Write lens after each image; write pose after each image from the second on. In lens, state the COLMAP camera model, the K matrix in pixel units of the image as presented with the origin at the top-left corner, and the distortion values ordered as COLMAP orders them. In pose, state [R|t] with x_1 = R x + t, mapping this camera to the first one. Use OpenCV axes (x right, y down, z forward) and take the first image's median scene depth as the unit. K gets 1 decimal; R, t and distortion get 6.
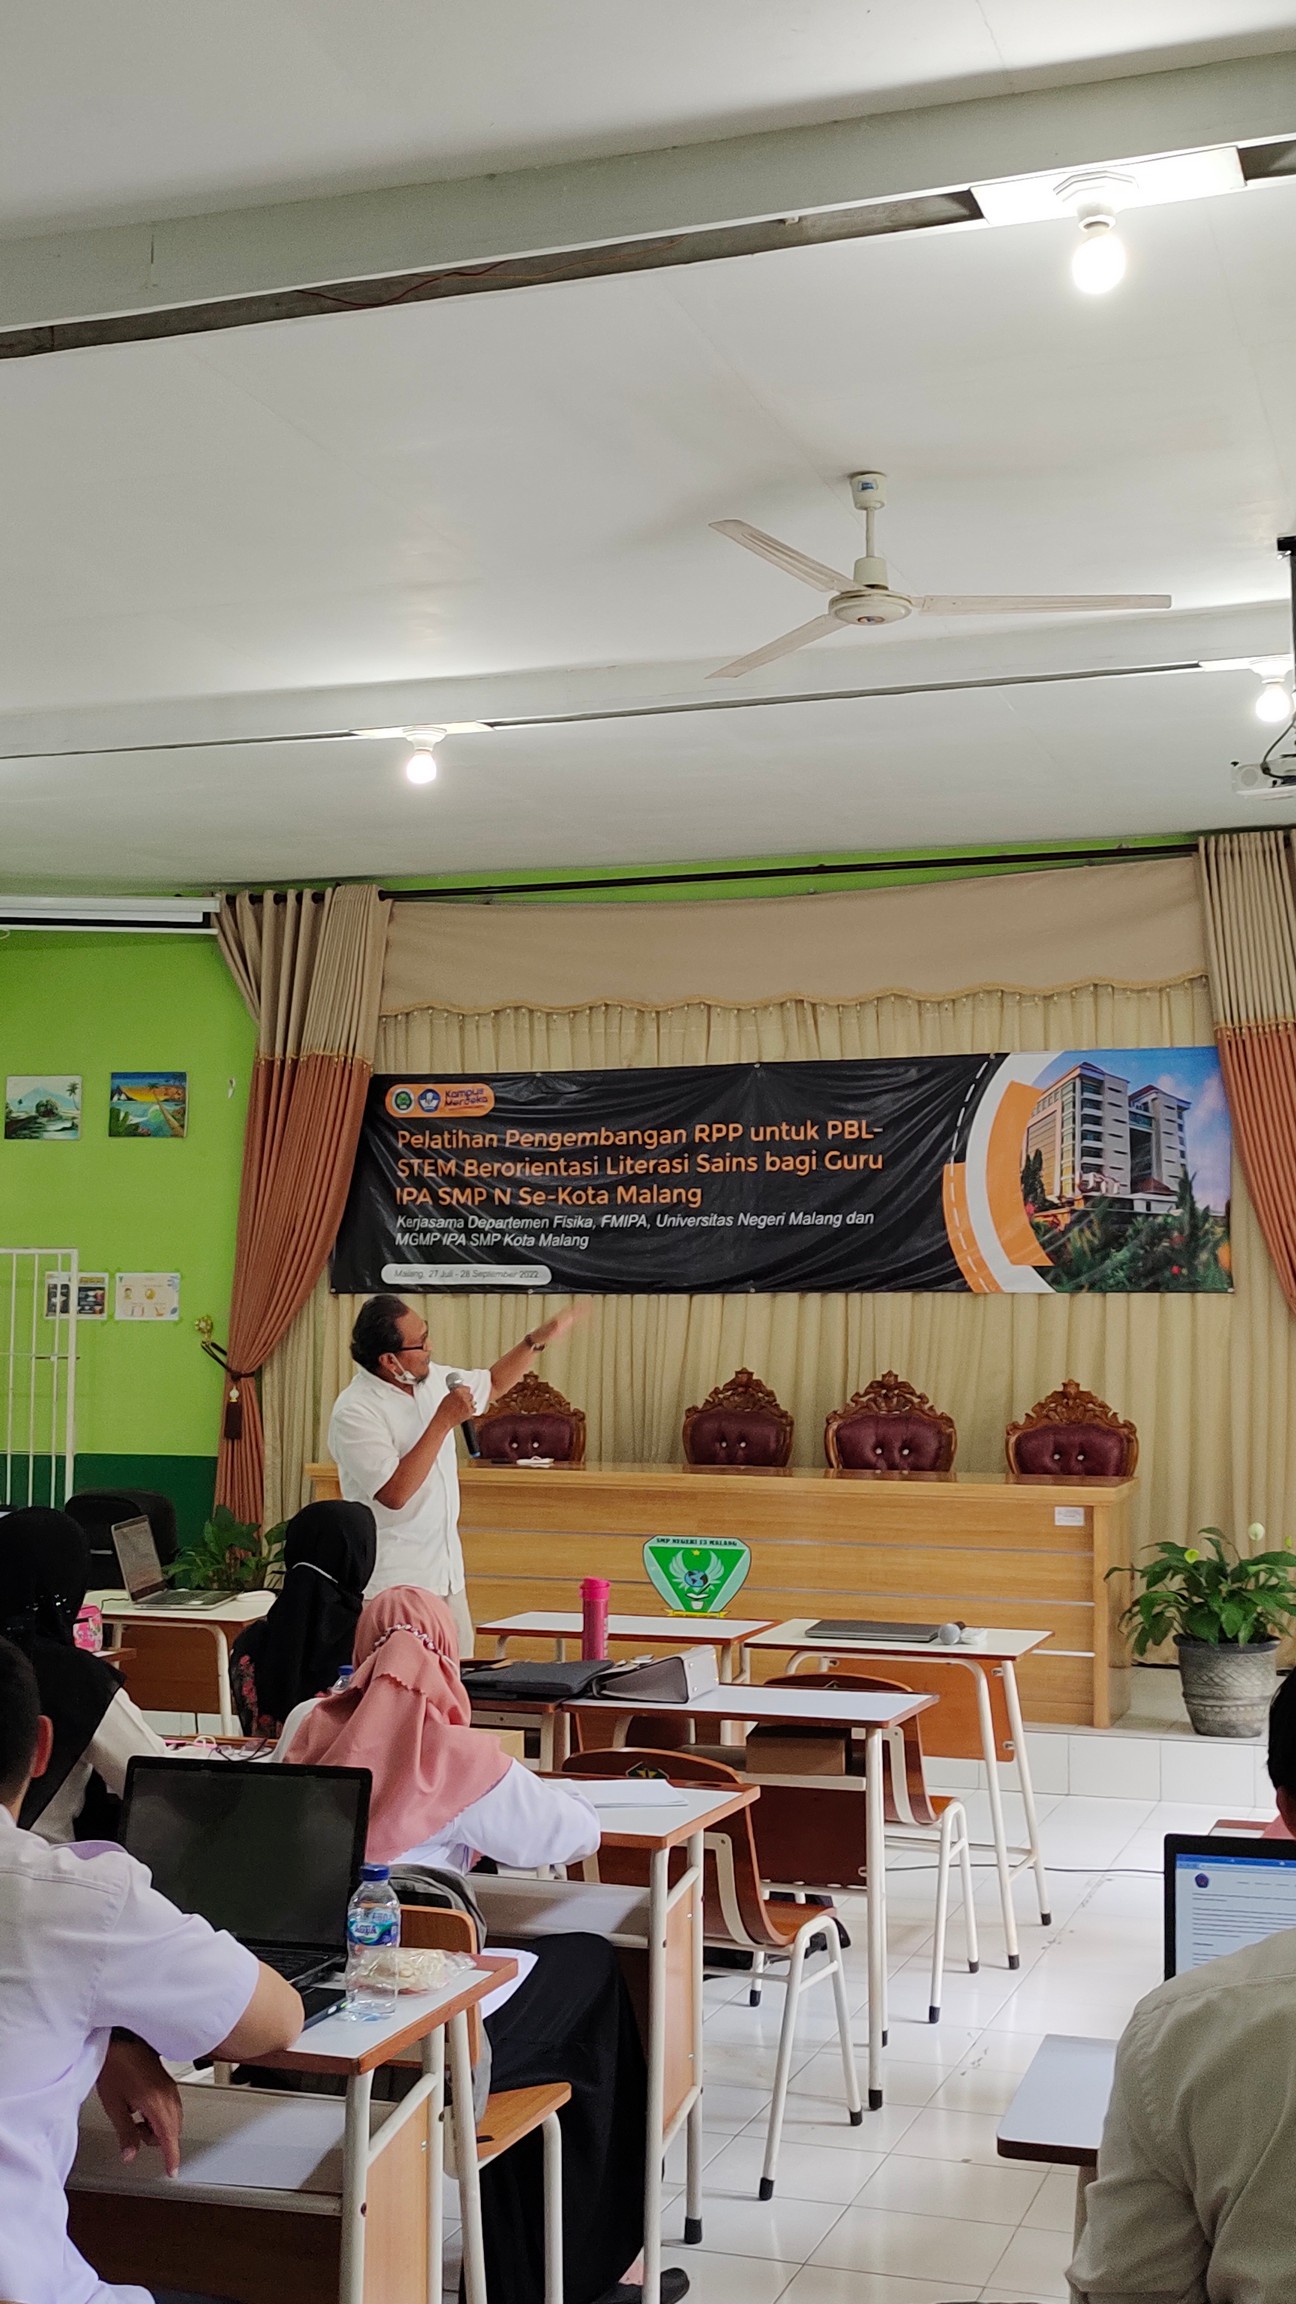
lens RADIAL K [[2602.0, 0, 712.5], [0, 2602.0, 1160.8], [0, 0, 1]] dist [0.121053, -0.005829]
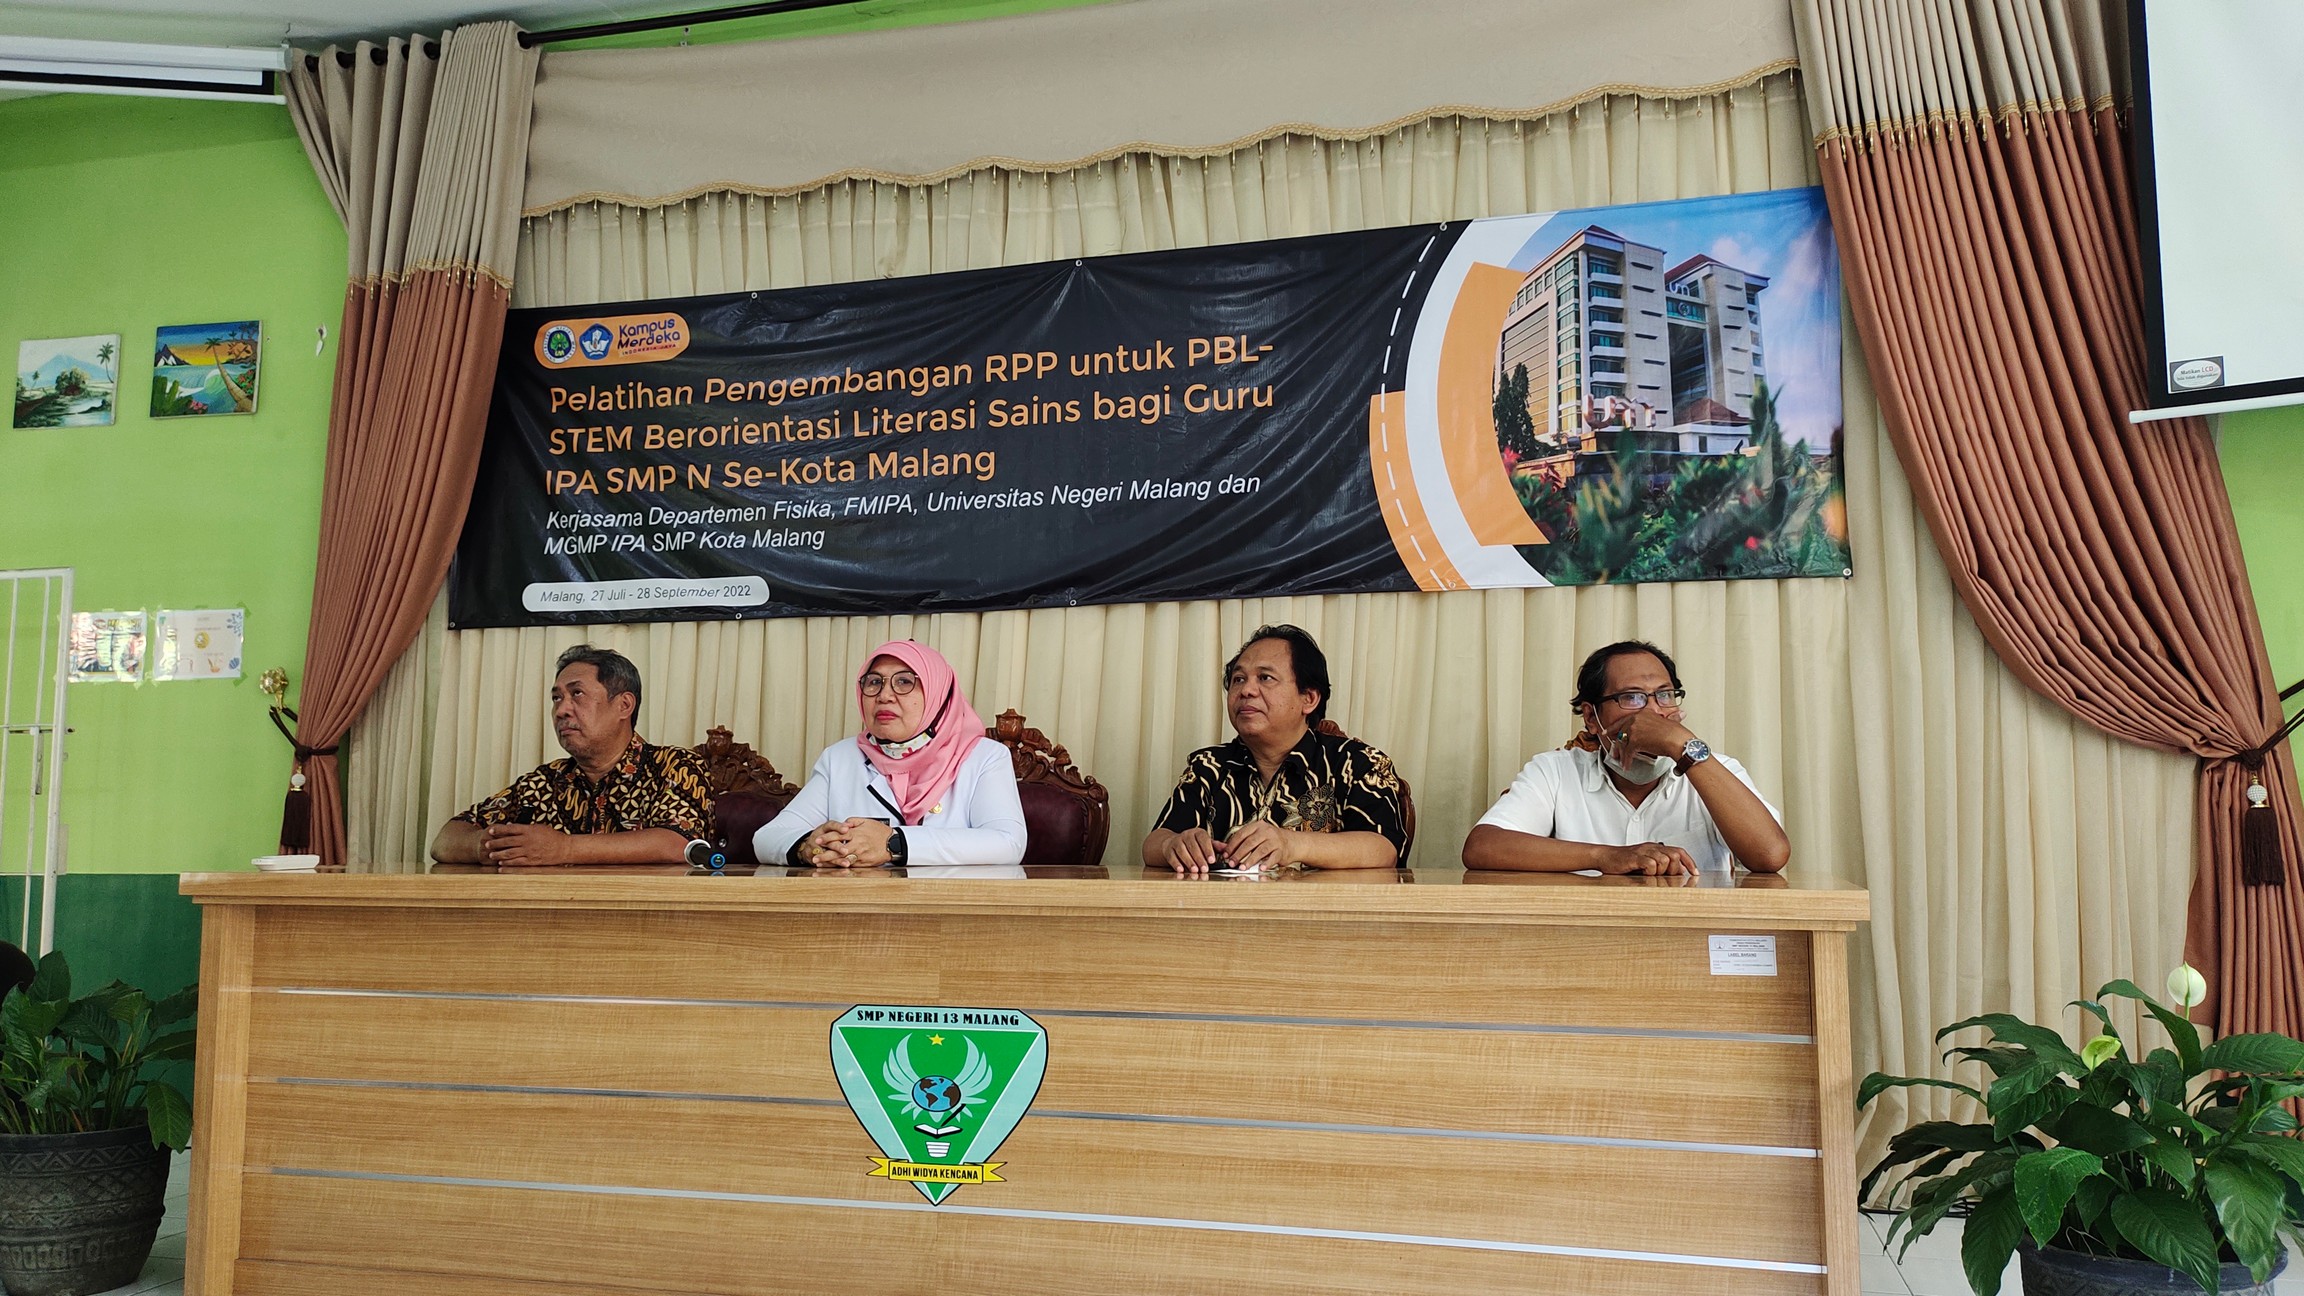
lens RADIAL K [[1666.7, 0, 1233.4], [0, 1666.7, 660.4], [0, 0, 1]] dist [0.035497, -0.025714]
pose [[0.996259, -0.004131, 0.086314, 0.019009], [0.006094, 0.999729, -0.022484, 0.073159], [-0.086197, 0.022926, 0.996014, 0.577236]]
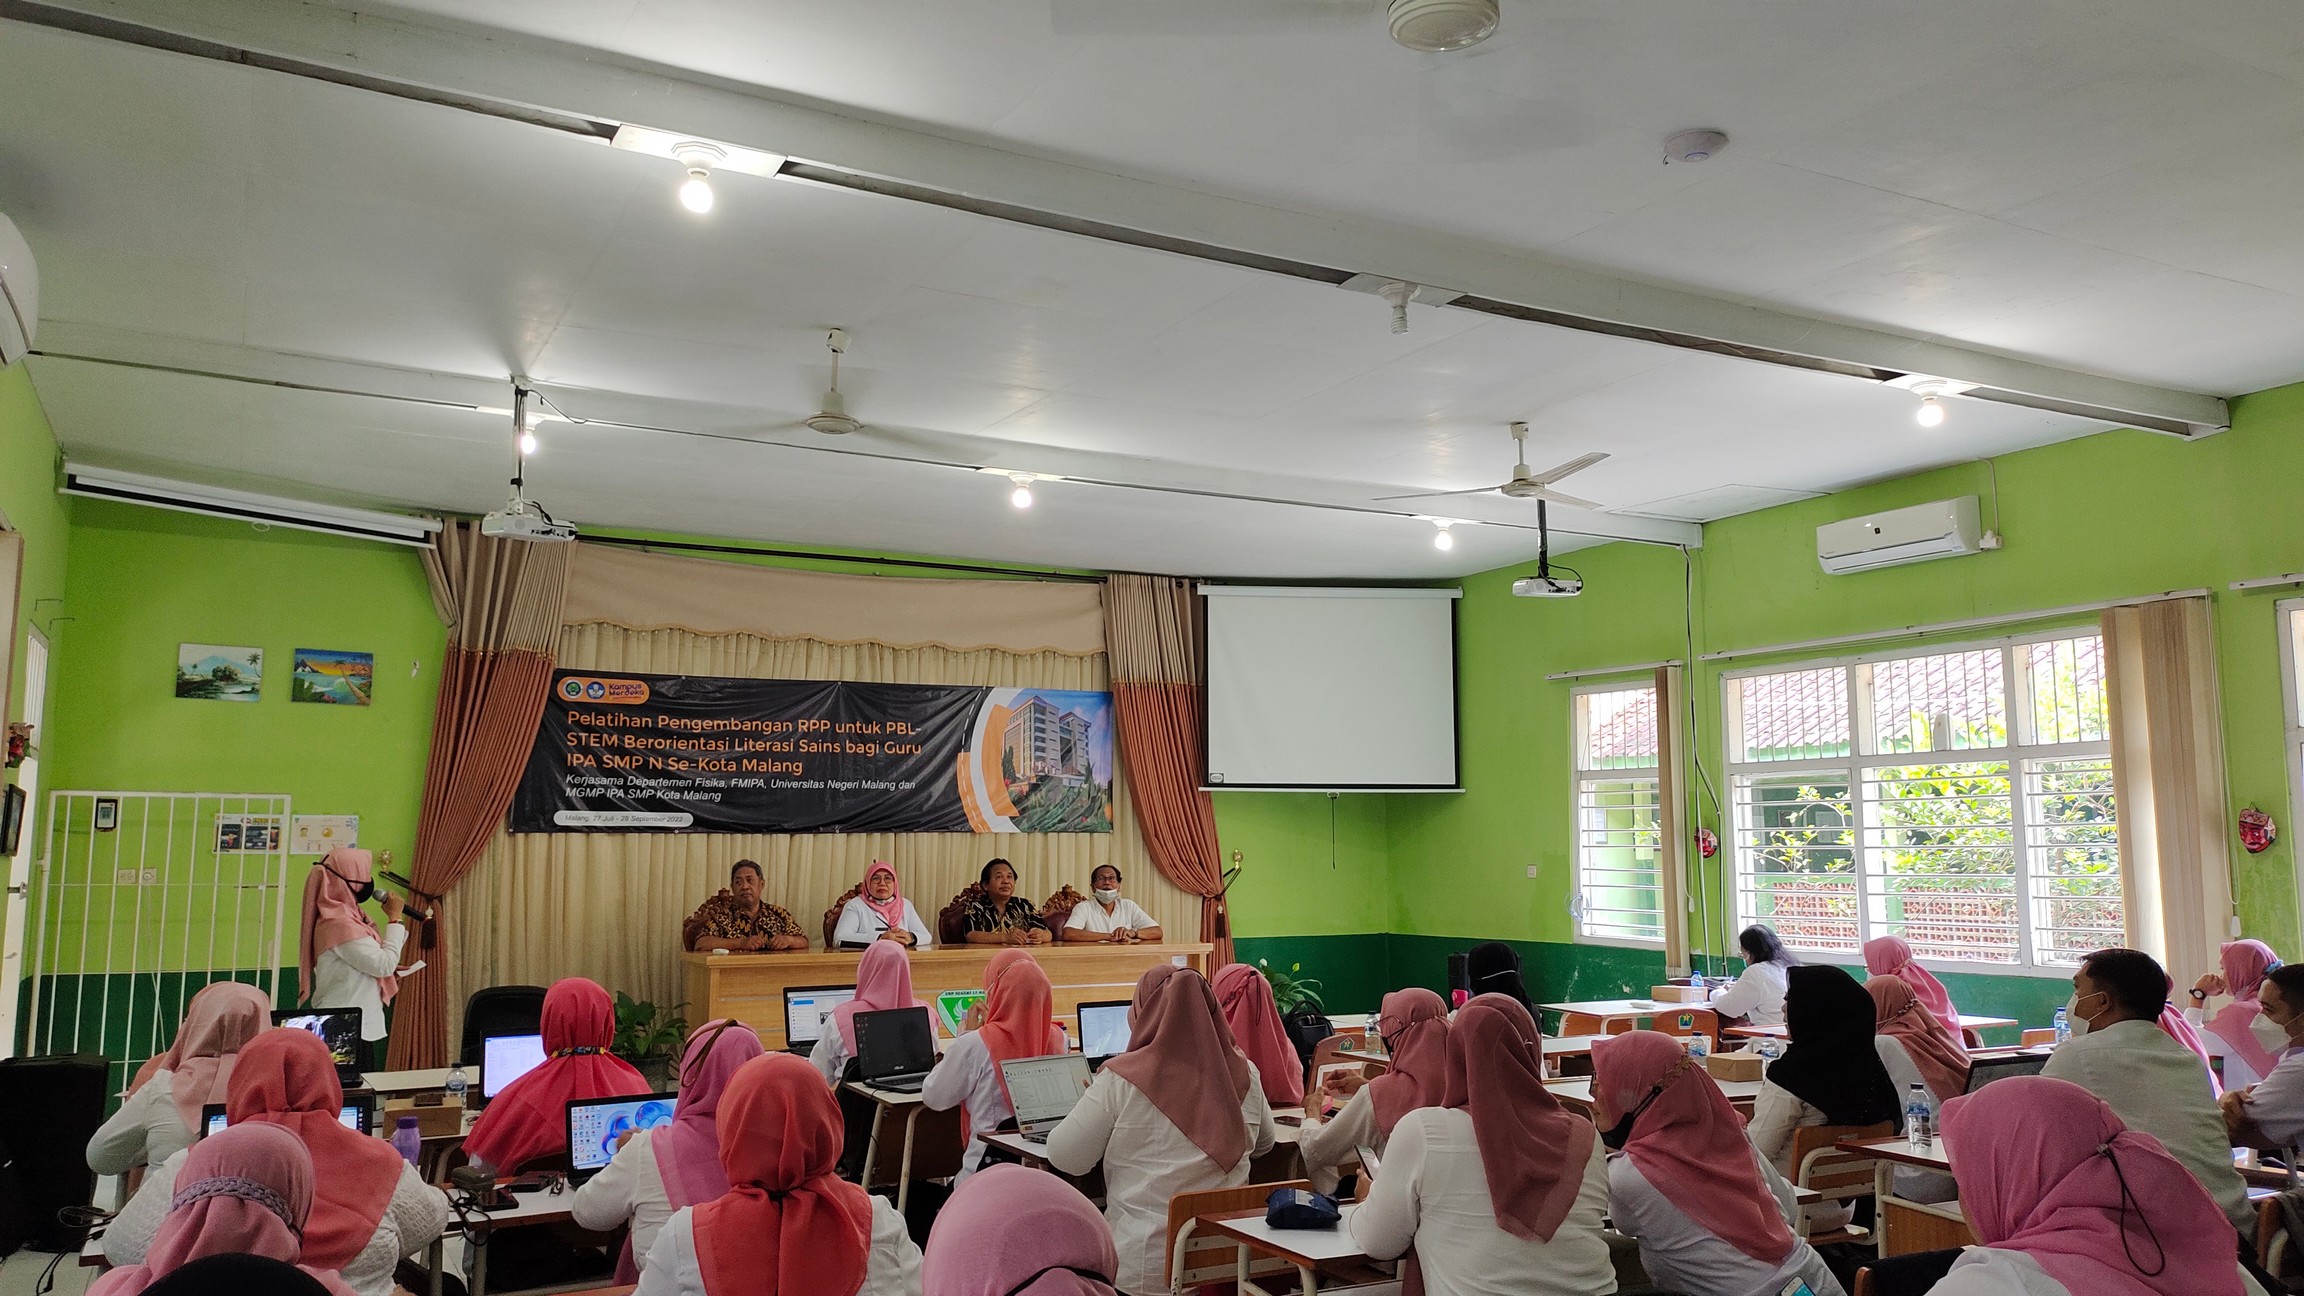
lens RADIAL K [[1720.9, 0, 1152.0], [0, 1720.9, 648.0], [0, 0, 1]] dist [0.028325, -0.004687]
pose [[0.667421, 0.080779, 0.740287, -0.607646], [-0.041625, 0.996592, -0.071219, 0.007209], [-0.743517, 0.016719, 0.668508, 0.188535]]
